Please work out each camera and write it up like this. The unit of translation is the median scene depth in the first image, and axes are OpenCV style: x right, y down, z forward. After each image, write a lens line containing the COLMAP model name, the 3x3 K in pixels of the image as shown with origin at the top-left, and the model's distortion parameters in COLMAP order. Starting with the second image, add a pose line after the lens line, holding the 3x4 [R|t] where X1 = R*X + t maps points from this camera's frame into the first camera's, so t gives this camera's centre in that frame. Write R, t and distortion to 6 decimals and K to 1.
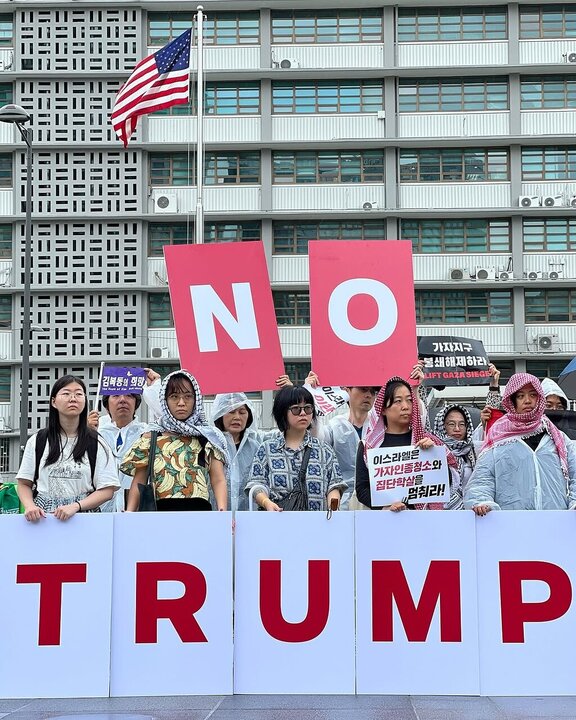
lens RADIAL K [[1651.6, 0, 288.0], [0, 1651.6, 360.0], [0, 0, 1]] dist [0.172470, 0.326354]
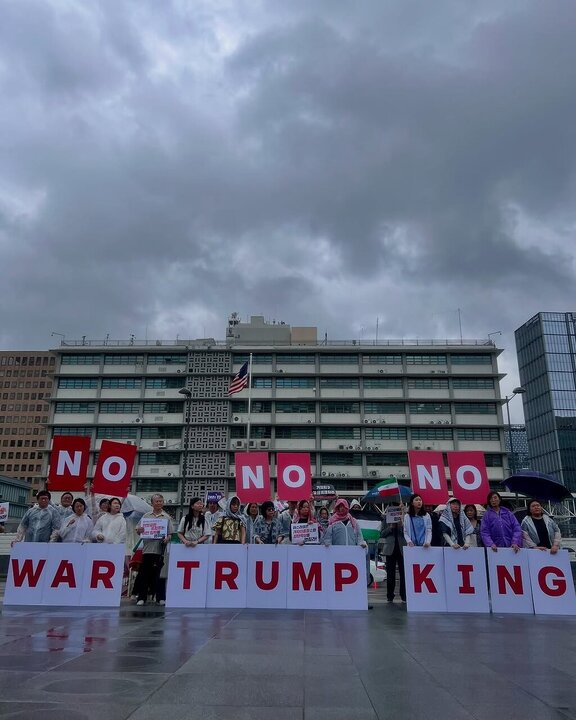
lens RADIAL K [[592.7, 0, 278.8], [0, 592.7, 348.2], [0, 0, 1]] dist [0.083976, -0.203624]
pose [[0.999838, 0.016791, -0.006461, 0.024117], [-0.017779, 0.977165, -0.211735, -0.029747], [0.002758, 0.211815, 0.977306, -0.155097]]
